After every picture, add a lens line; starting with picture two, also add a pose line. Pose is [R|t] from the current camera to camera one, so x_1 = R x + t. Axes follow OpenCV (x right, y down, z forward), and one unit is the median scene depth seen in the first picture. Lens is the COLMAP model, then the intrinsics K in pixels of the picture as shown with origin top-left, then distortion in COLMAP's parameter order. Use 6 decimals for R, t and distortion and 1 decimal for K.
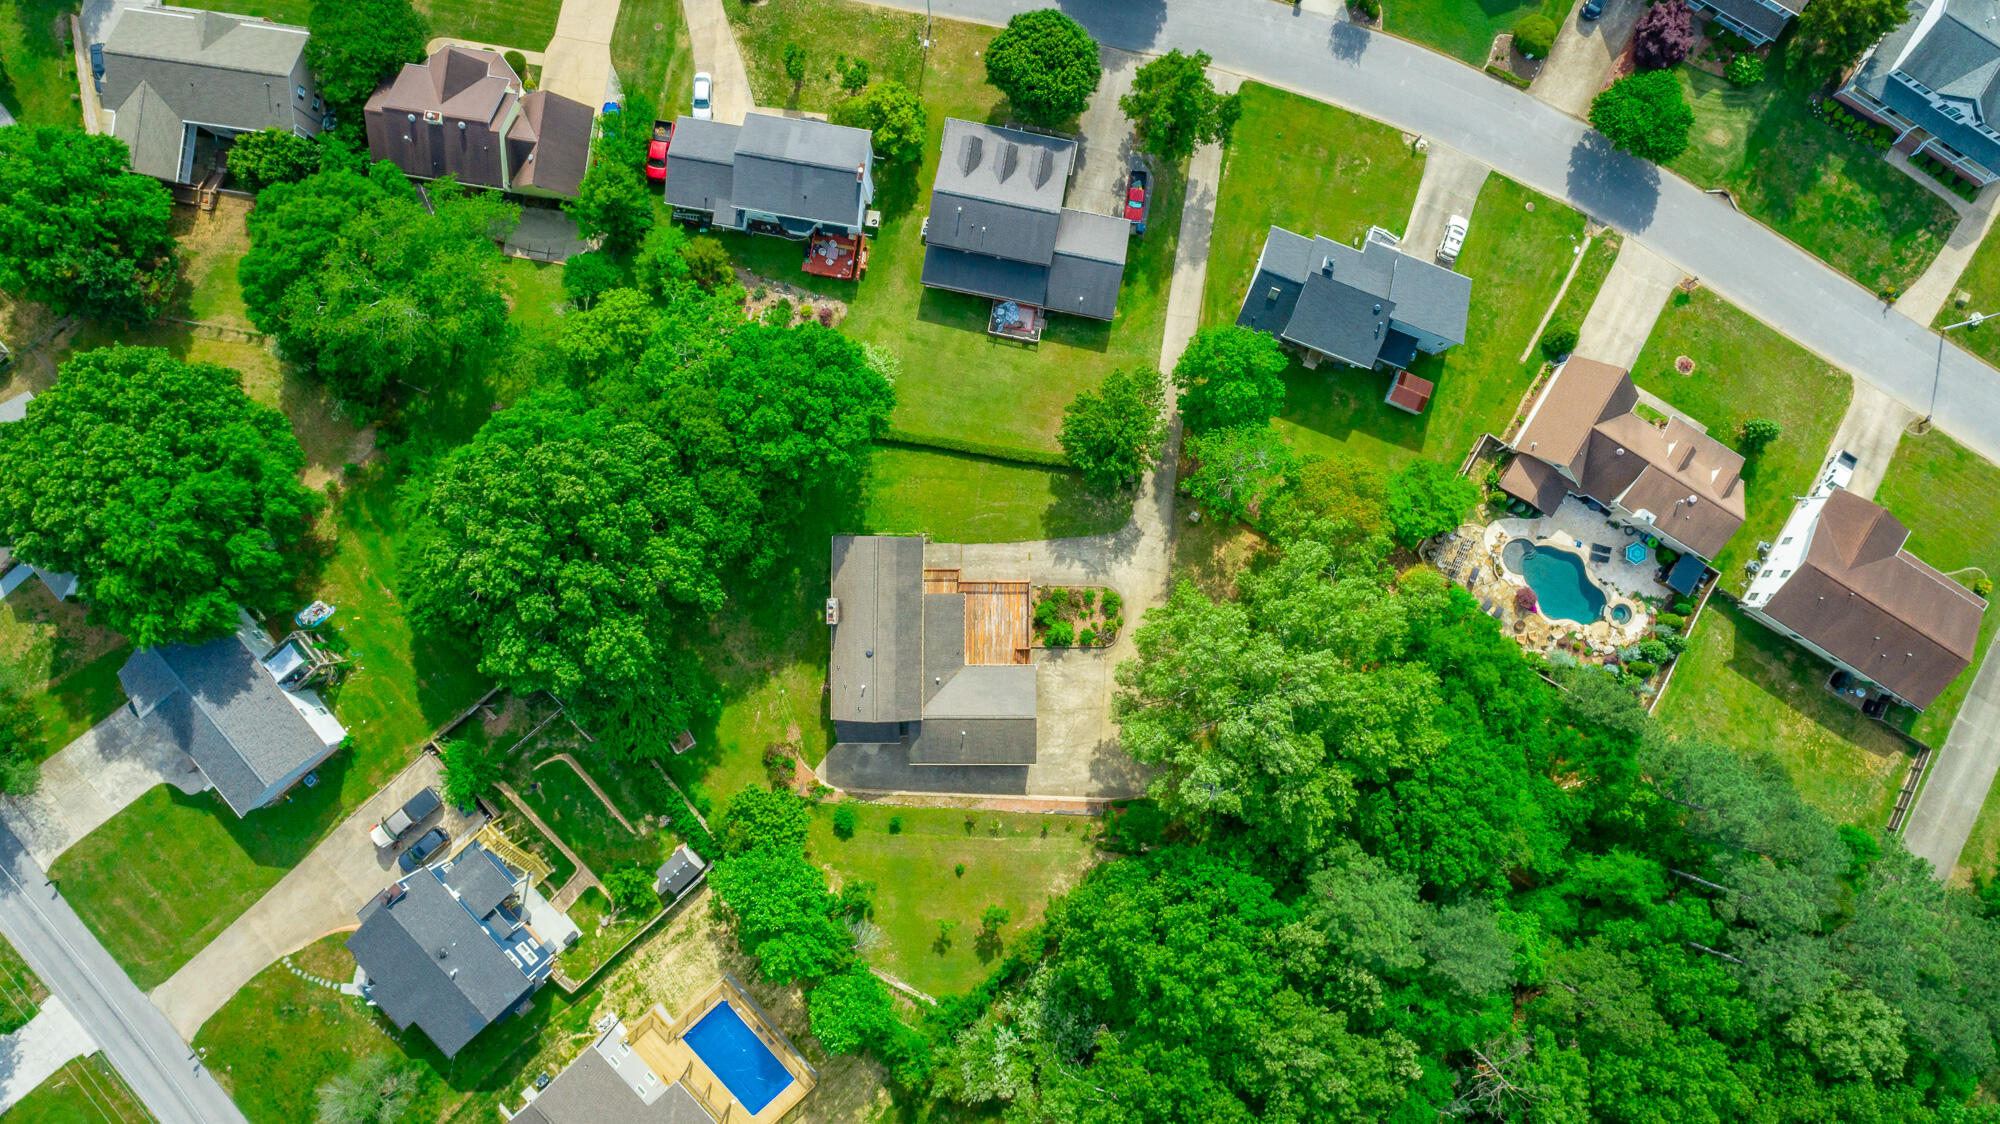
lens RADIAL K [[1386.7, 0, 1003.5], [0, 1386.7, 558.6], [0, 0, 1]] dist [-0.002369, 0.002331]
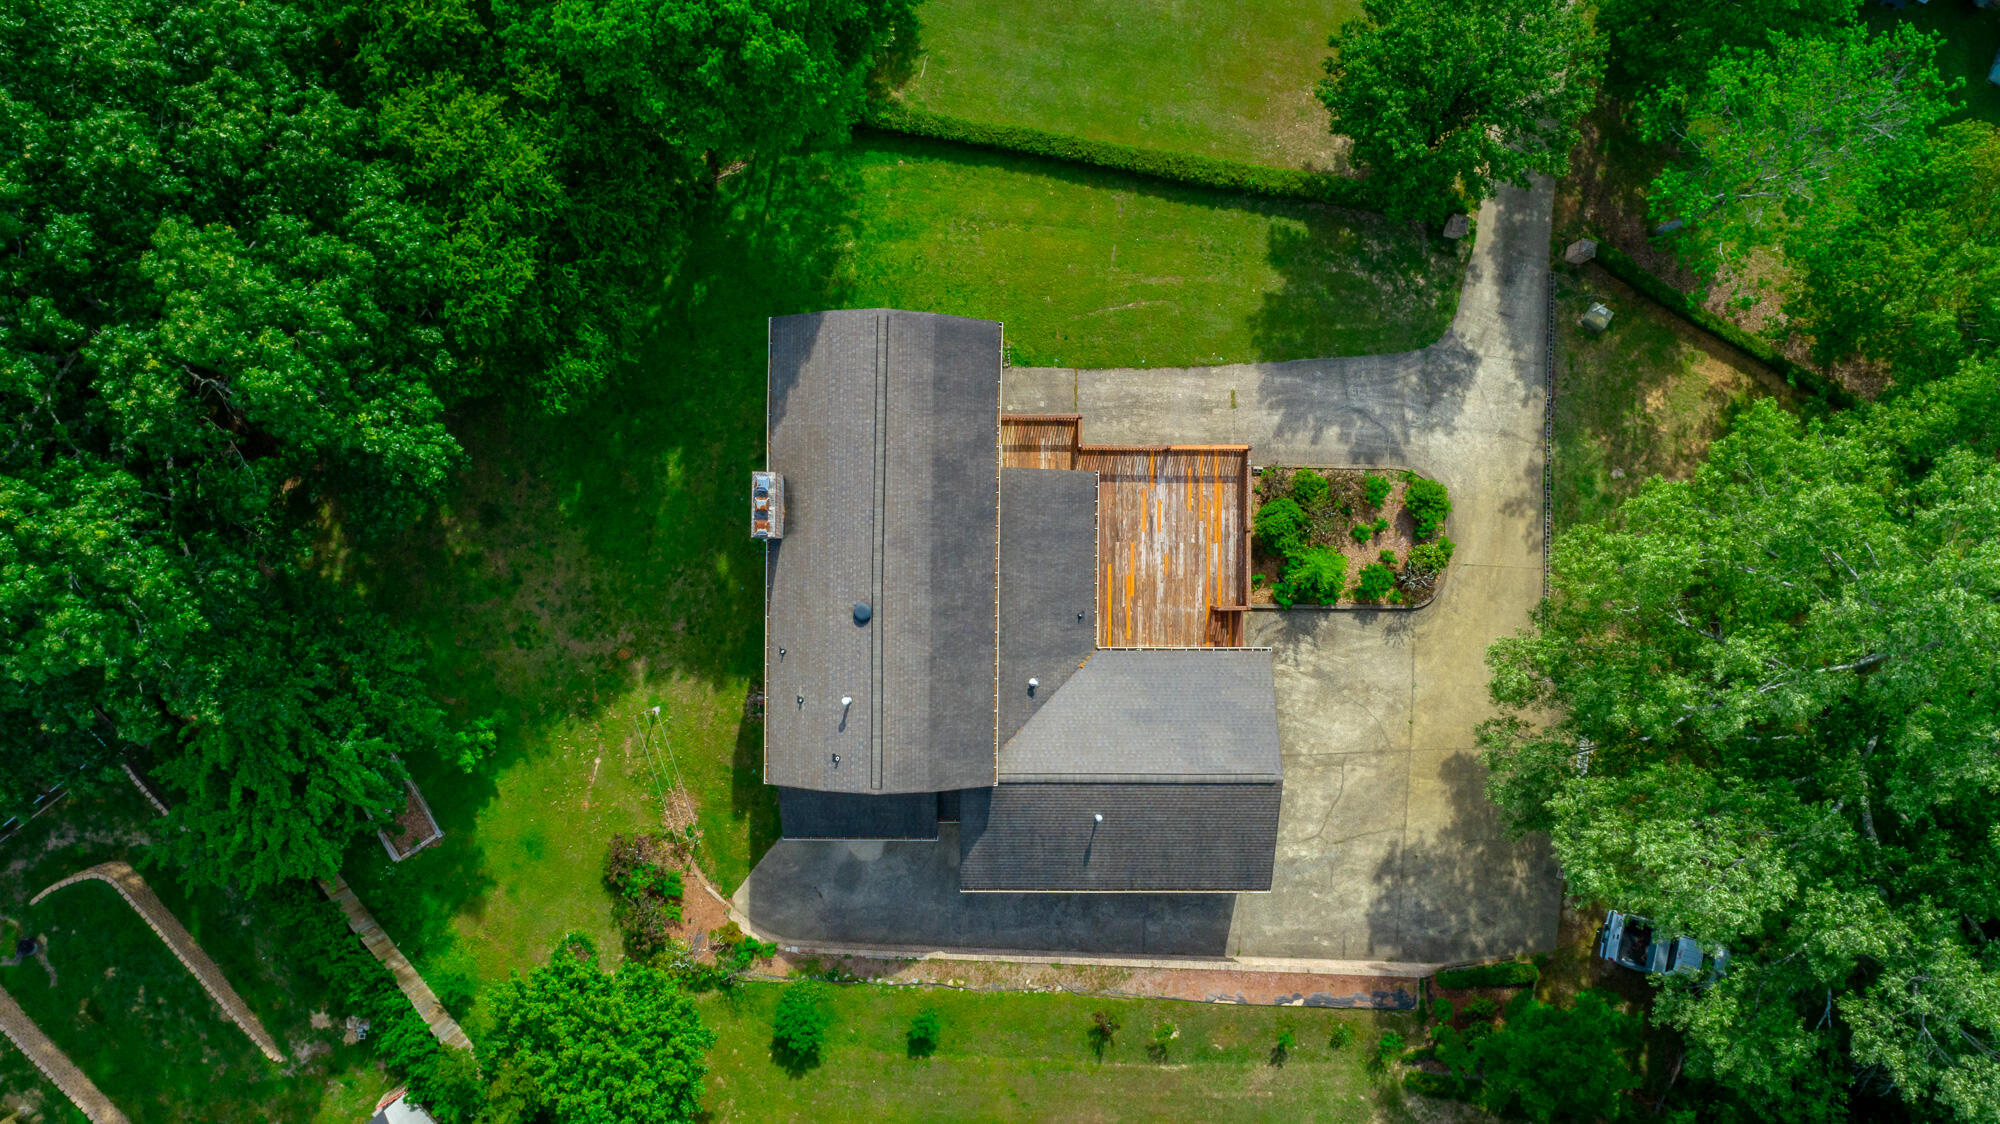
lens RADIAL K [[1386.7, 0, 1003.5], [0, 1386.7, 558.6], [0, 0, 1]] dist [-0.002369, 0.002331]
pose [[0.999965, 0.003405, 0.007579, -0.057554], [-0.003385, 0.999991, -0.002678, 0.050980], [-0.007588, 0.002652, 0.999968, 0.584678]]
